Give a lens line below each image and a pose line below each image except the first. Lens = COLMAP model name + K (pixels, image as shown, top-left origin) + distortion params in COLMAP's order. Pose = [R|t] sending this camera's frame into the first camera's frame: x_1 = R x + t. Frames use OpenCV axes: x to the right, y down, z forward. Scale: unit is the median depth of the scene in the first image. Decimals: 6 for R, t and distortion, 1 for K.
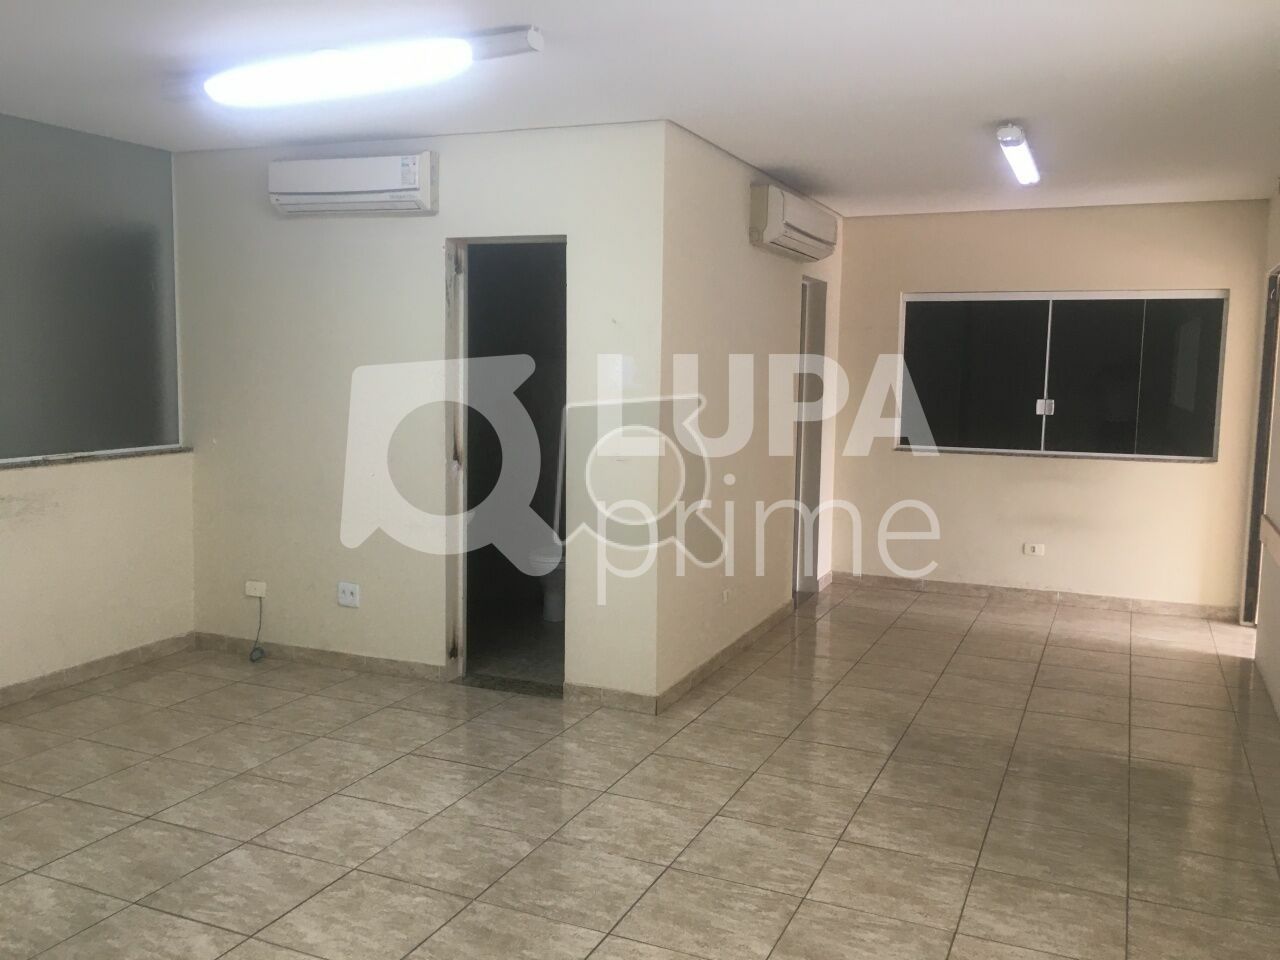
lens RADIAL K [[1088.2, 0, 631.2], [0, 1088.2, 475.2], [0, 0, 1]] dist [0.082575, -0.109664]
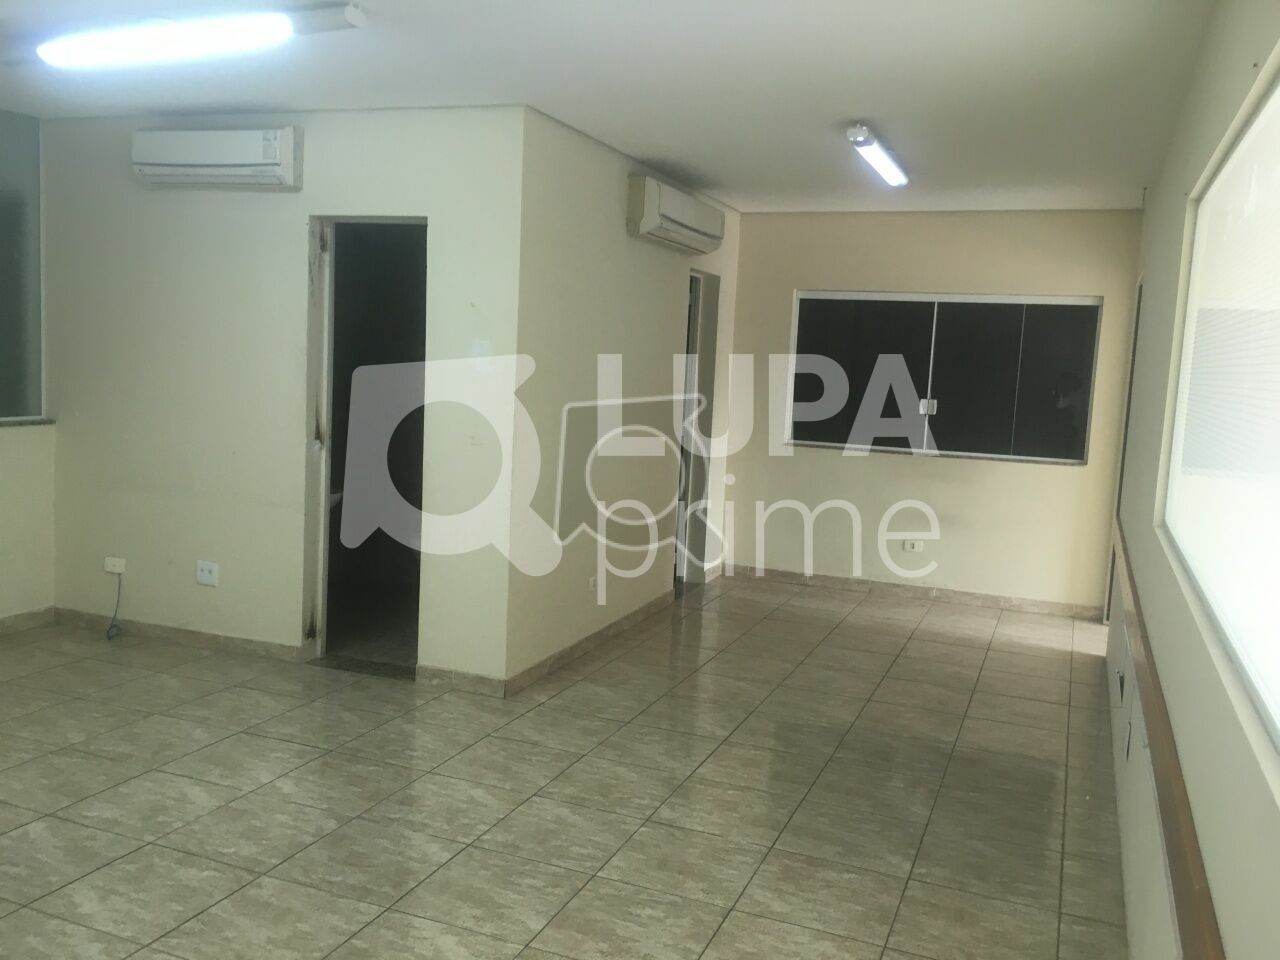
lens RADIAL K [[1088.2, 0, 632.4], [0, 1088.2, 480.4], [0, 0, 1]] dist [0.082575, -0.109664]
pose [[0.998807, 0.027588, 0.040290, 0.092443], [-0.028039, 0.999550, 0.010668, 0.004436], [-0.039978, -0.011784, 0.999131, -0.008742]]
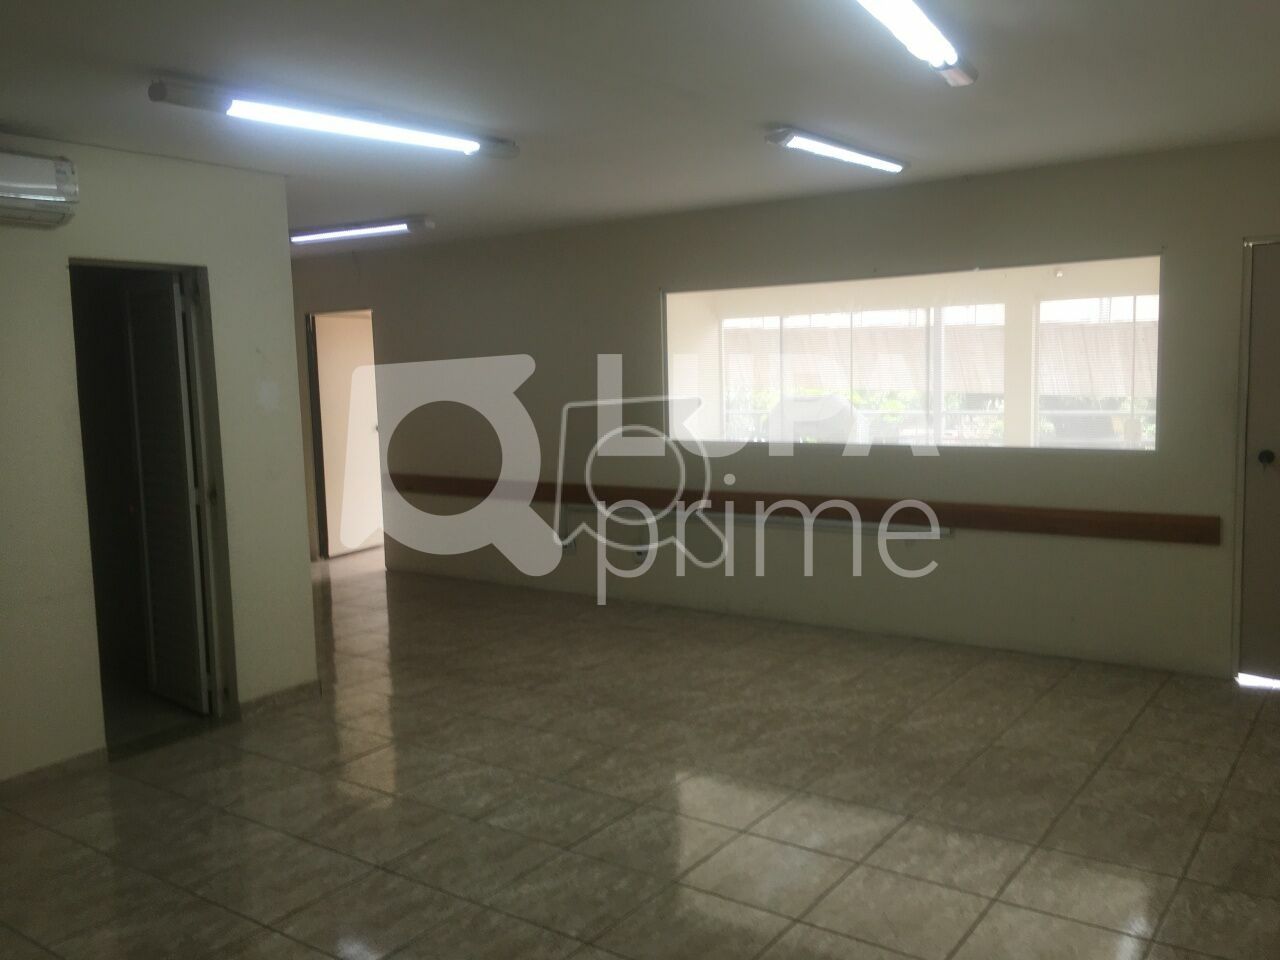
lens RADIAL K [[1088.2, 0, 632.4], [0, 1088.2, 482.6], [0, 0, 1]] dist [0.082575, -0.109664]
pose [[0.197669, -0.127551, 0.971935, -0.979824], [0.133452, 0.985769, 0.102225, -0.071530], [-0.971142, 0.109500, 0.211878, 0.408323]]
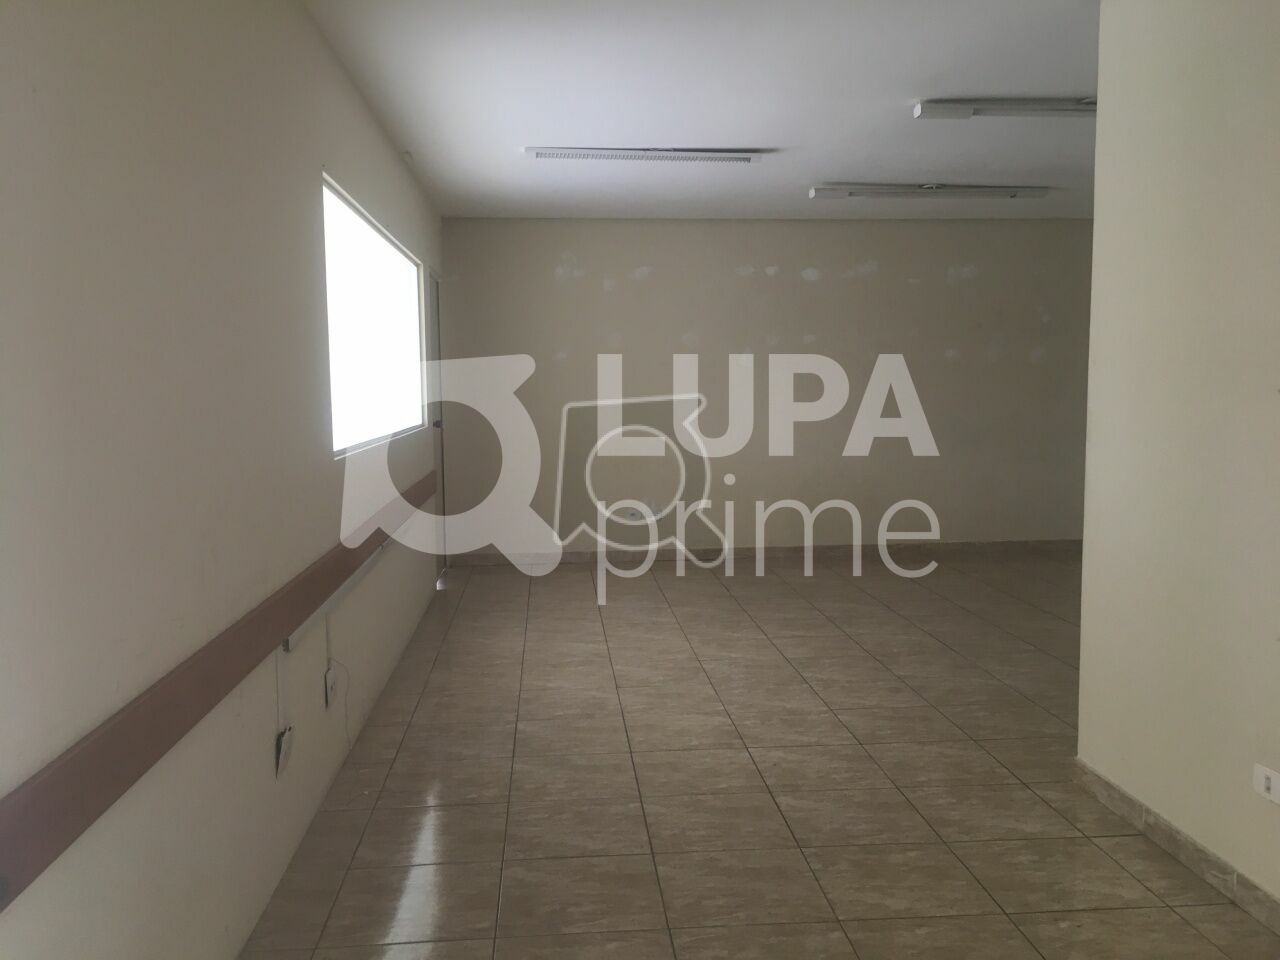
lens RADIAL K [[1088.2, 0, 650.2], [0, 1088.2, 479.9], [0, 0, 1]] dist [0.082575, -0.109664]
pose [[-0.868192, 0.038743, -0.494714, 0.637589], [-0.054448, 0.983491, 0.172574, -0.101395], [0.493233, 0.176763, -0.851749, 1.442529]]
